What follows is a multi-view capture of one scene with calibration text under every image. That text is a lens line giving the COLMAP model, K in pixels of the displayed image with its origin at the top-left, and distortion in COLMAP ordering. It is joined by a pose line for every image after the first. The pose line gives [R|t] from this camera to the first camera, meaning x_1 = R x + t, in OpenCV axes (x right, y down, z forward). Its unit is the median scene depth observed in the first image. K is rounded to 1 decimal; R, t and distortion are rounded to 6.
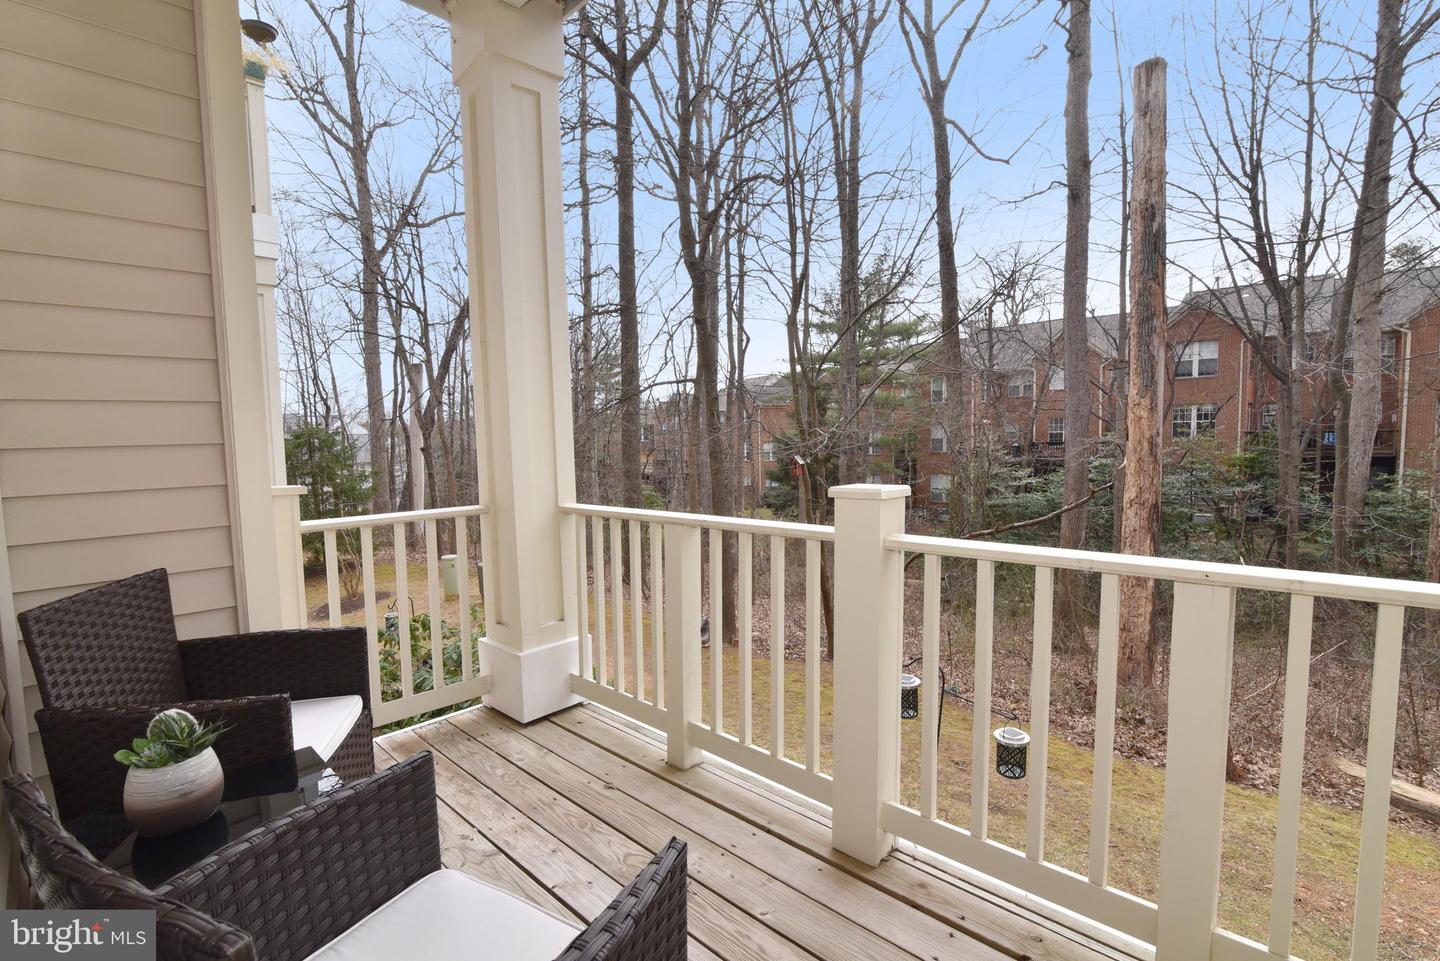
lens RADIAL K [[655.1, 0, 713.9], [0, 655.1, 487.2], [0, 0, 1]] dist [-0.017610, 0.001331]
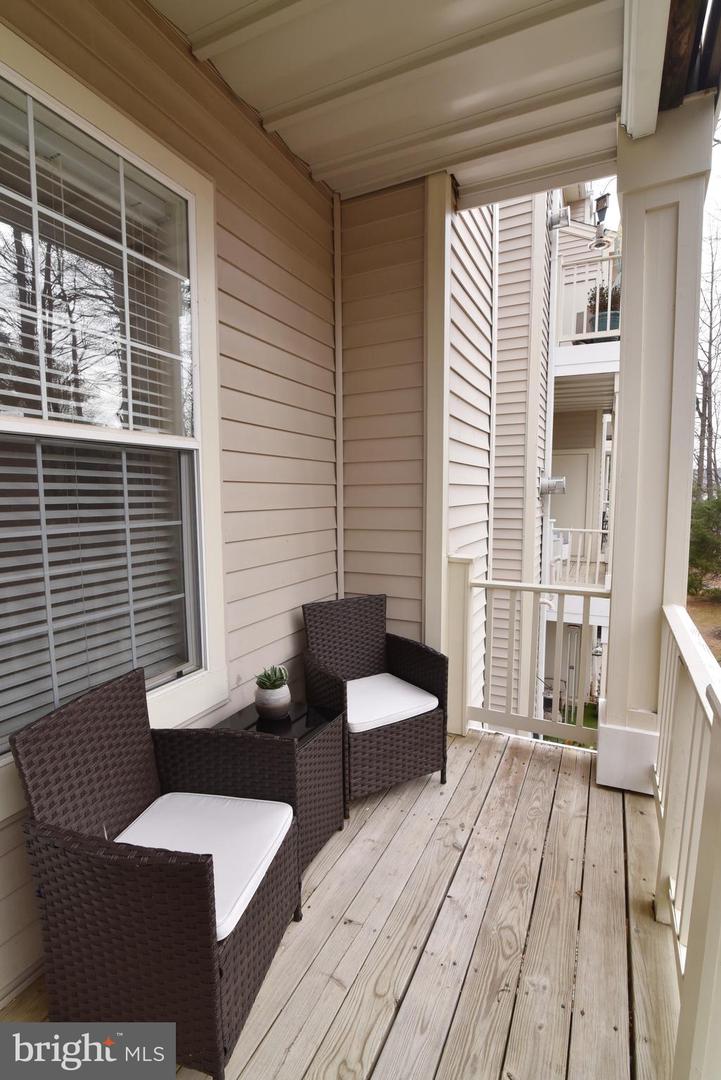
lens RADIAL K [[502.2, 0, 360.5], [0, 502.2, 540.0], [0, 0, 1]] dist [0.001378, 0.000582]
pose [[0.319592, 0.111273, -0.940999, 0.436212], [-0.076216, 0.992882, 0.091522, -0.138388], [0.944485, 0.042469, 0.325798, 0.350931]]
